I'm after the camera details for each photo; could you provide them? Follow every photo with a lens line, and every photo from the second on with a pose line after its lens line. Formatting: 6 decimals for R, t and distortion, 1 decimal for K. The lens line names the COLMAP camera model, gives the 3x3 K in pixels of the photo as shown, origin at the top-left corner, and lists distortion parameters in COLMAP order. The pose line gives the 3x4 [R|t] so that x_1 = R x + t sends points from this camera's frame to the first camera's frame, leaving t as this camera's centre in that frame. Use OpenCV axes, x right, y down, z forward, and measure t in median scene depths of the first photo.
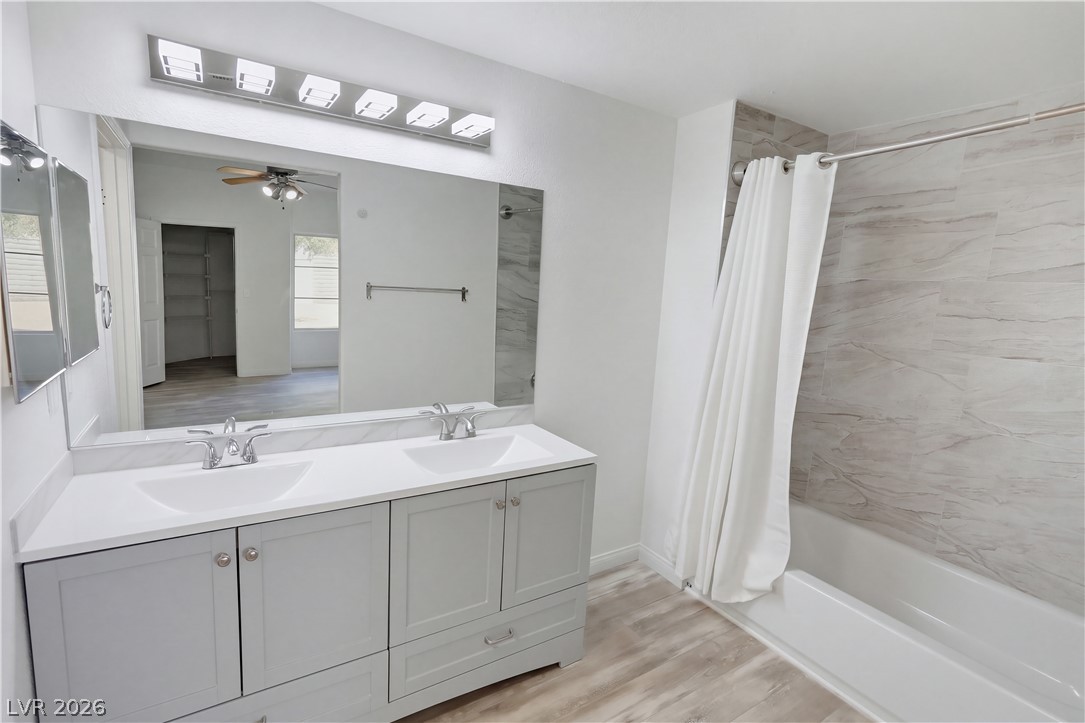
lens RADIAL K [[510.1, 0, 550.2], [0, 510.1, 363.3], [0, 0, 1]] dist [-0.004974, 0.003309]
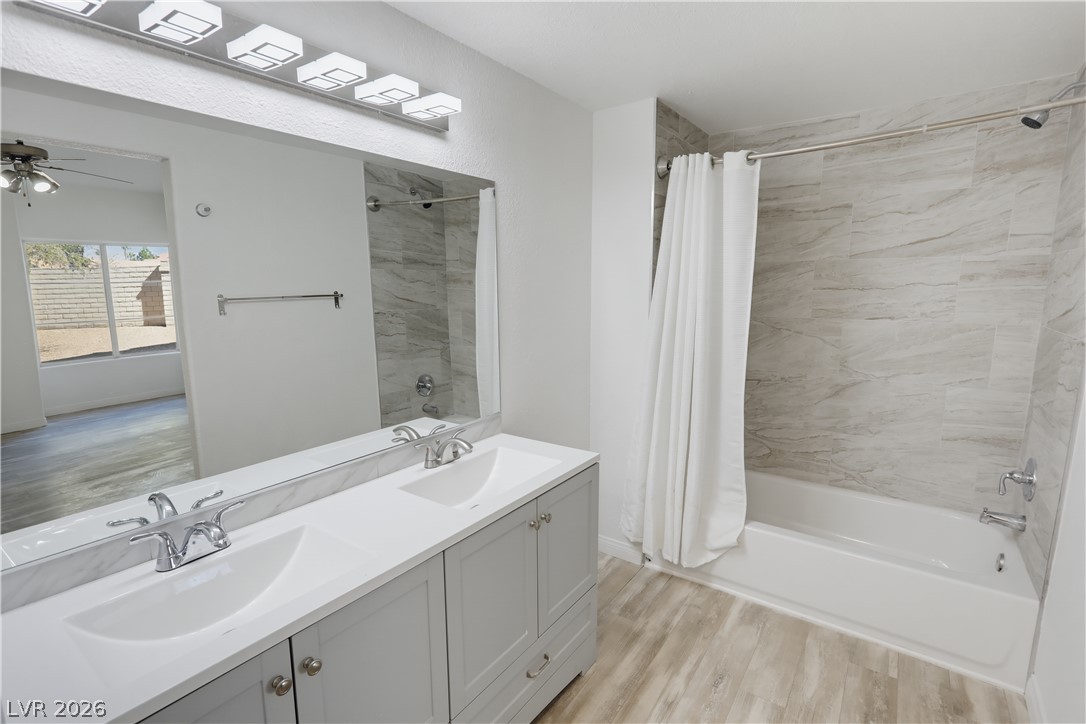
lens RADIAL K [[510.6, 0, 542.8], [0, 510.6, 361.3], [0, 0, 1]] dist [-0.004974, 0.003309]
pose [[0.926240, -0.114741, 0.359045, -0.305123], [0.110448, 0.993350, 0.032522, -0.035312], [-0.360389, 0.009533, 0.932753, 0.107367]]
